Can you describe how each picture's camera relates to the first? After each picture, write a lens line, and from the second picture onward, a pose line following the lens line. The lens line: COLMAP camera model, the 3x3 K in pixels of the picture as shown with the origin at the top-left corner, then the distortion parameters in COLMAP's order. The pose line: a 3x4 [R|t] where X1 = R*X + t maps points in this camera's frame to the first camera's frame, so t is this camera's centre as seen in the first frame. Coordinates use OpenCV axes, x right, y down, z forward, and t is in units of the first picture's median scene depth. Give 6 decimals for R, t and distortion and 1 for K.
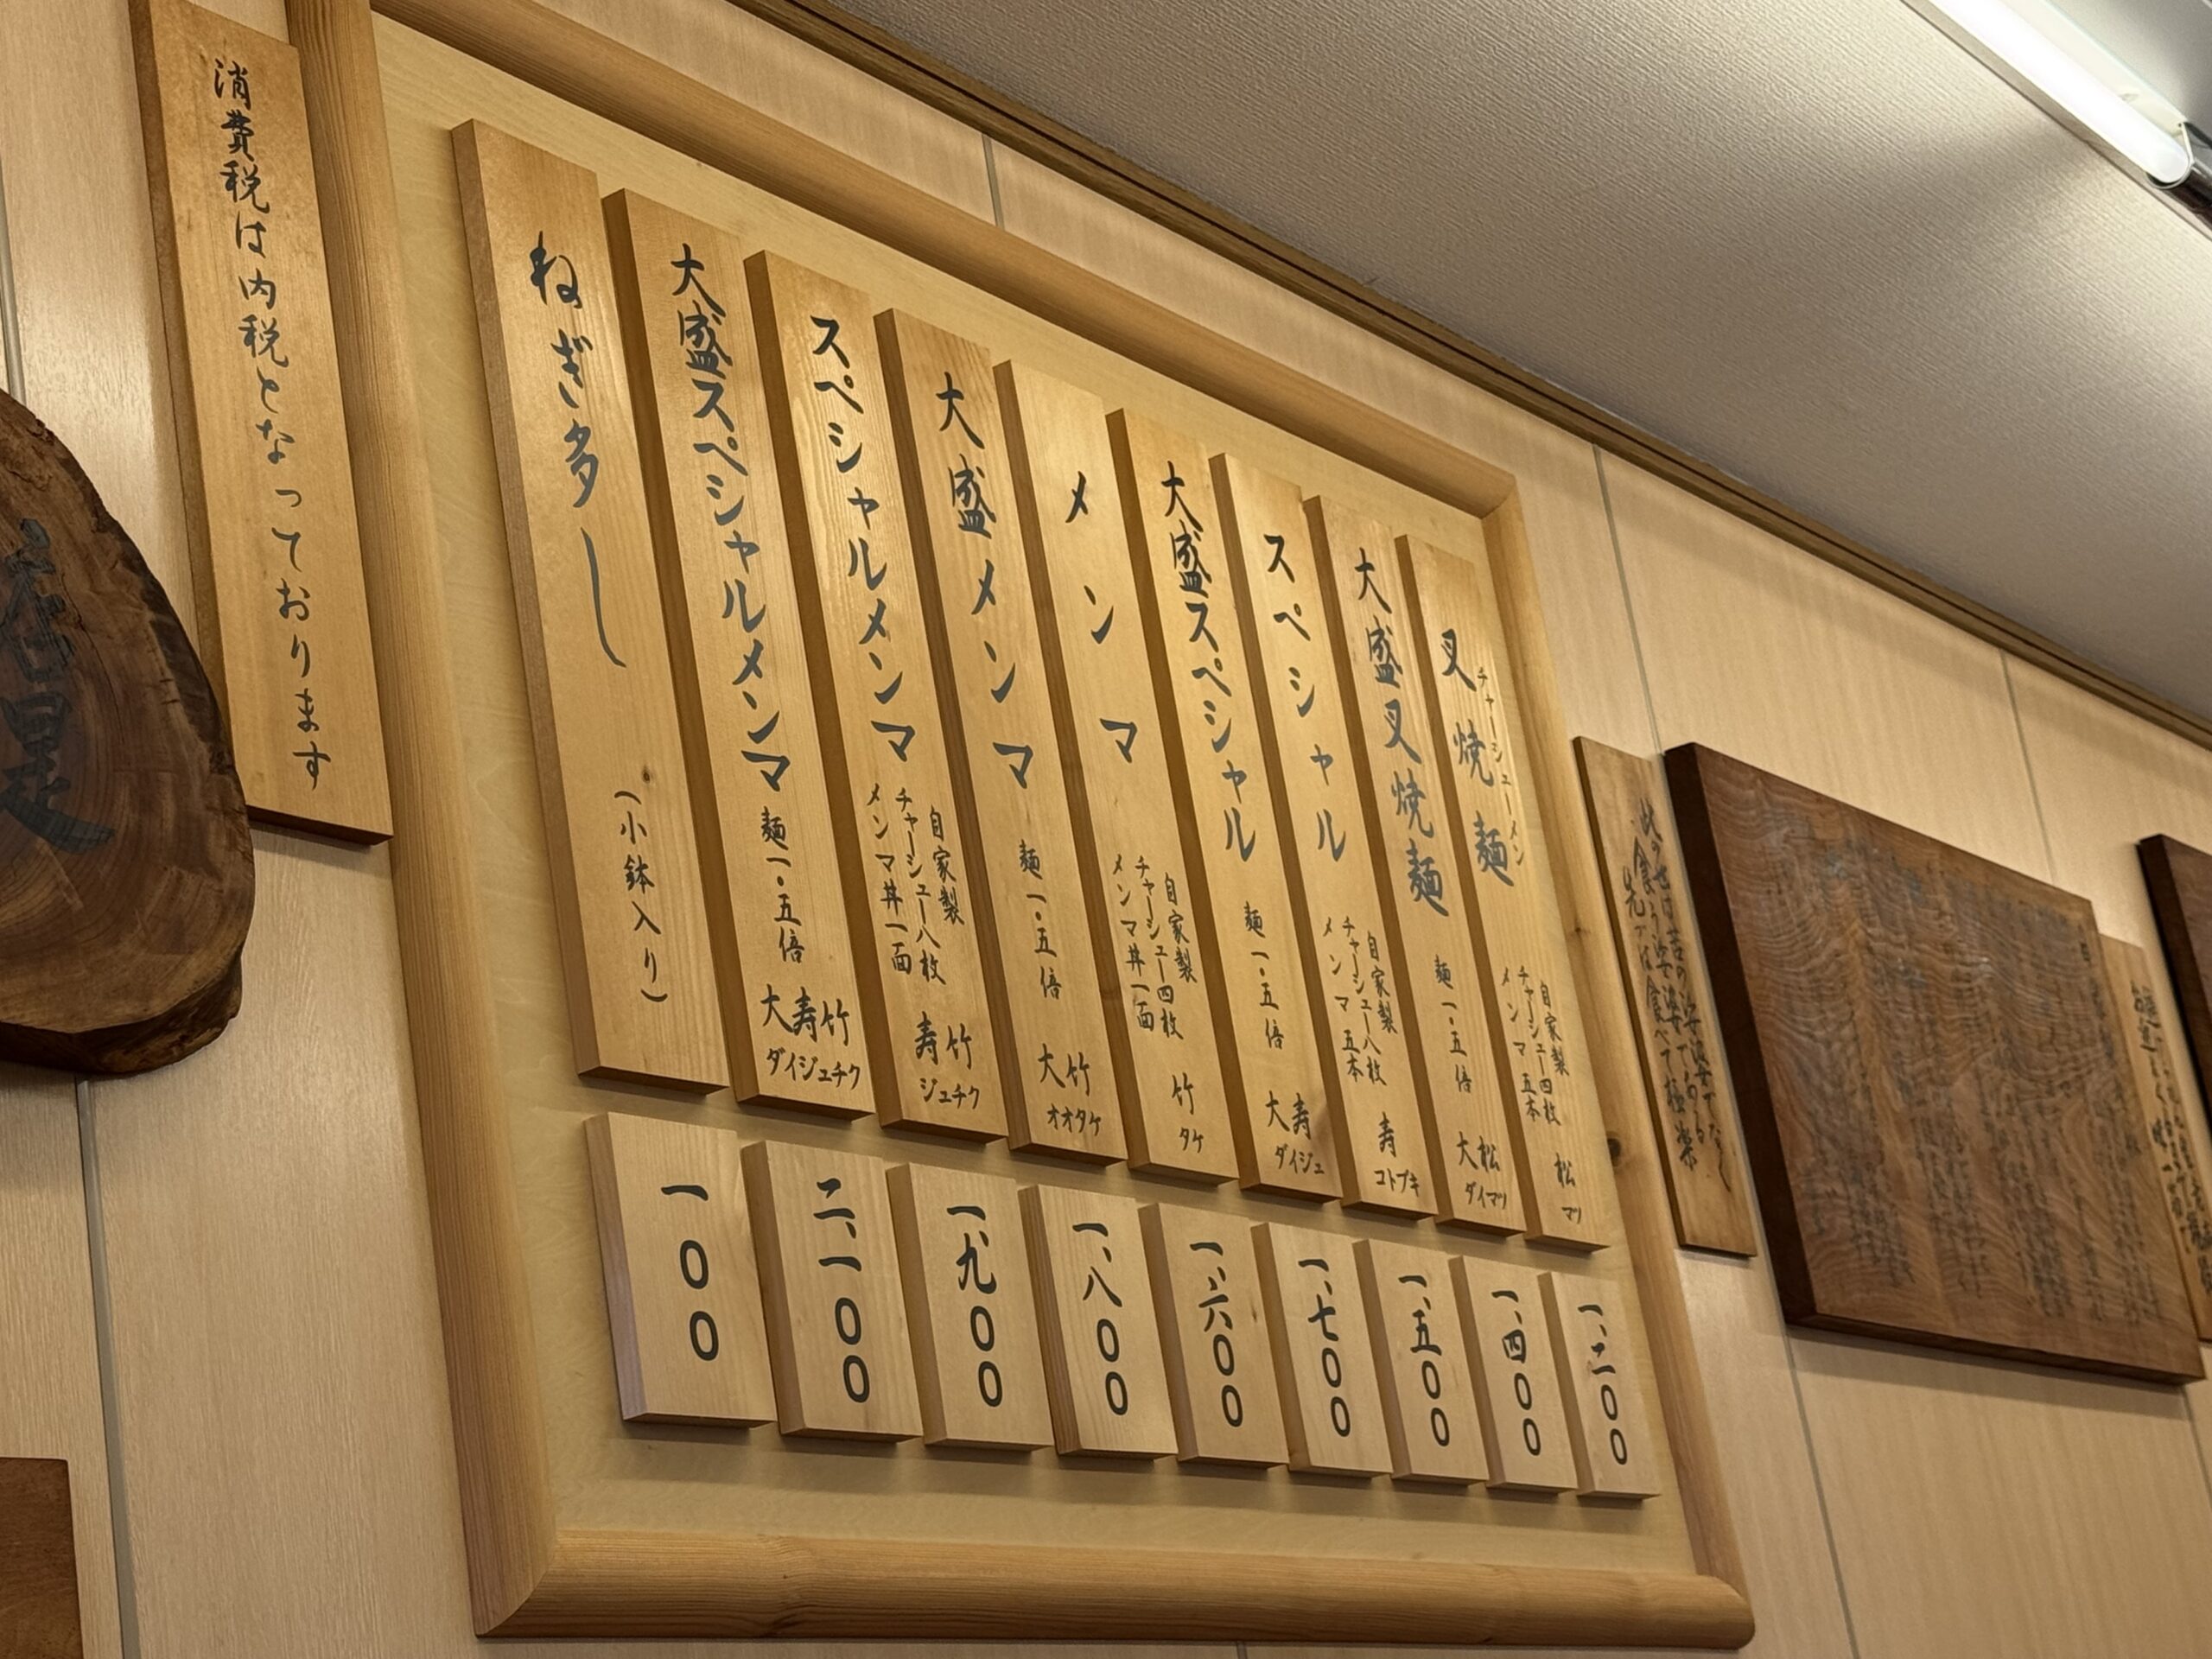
lens RADIAL K [[4178.2, 0, 1106.8], [0, 4178.2, 826.5], [0, 0, 1]] dist [0.139577, 0.000000]
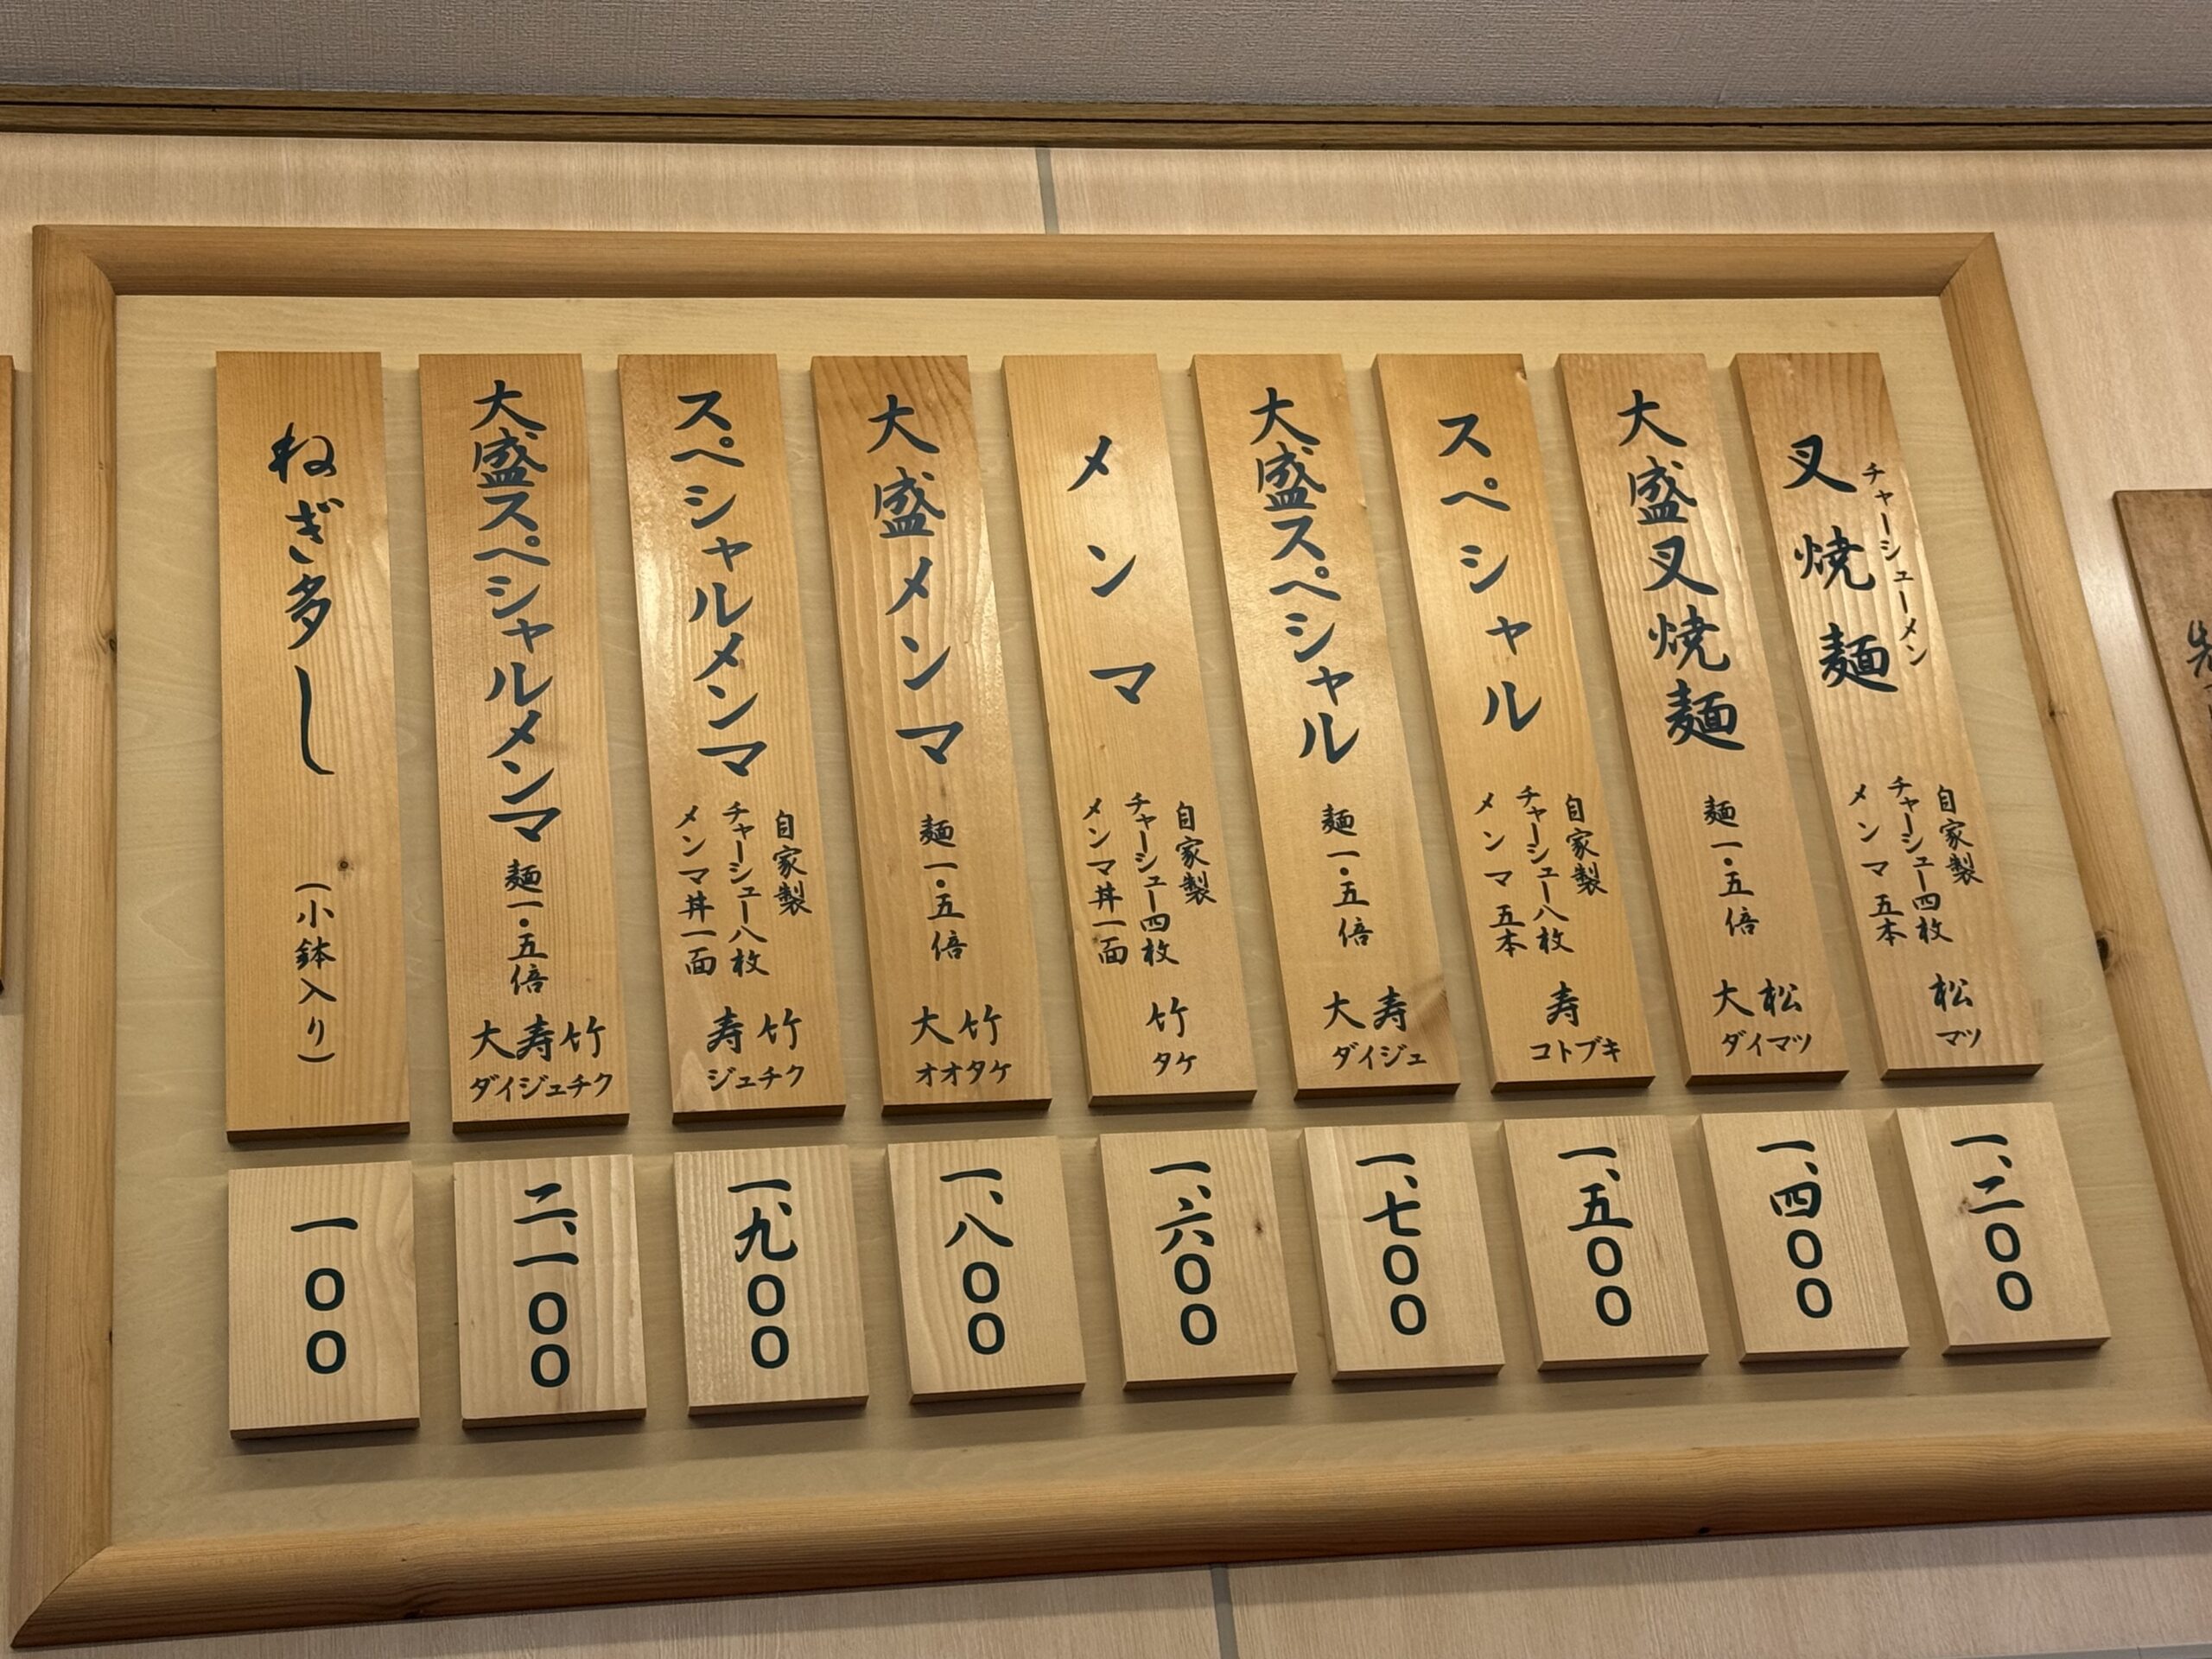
lens RADIAL K [[3838.2, 0, 1107.1], [0, 3838.2, 840.7], [0, 0, 1]] dist [0.141862, 0.000000]
pose [[0.690657, -0.247194, -0.679623, 0.665803], [0.215454, 0.967425, -0.132922, 0.147855], [0.690342, -0.054624, 0.721418, 0.359660]]
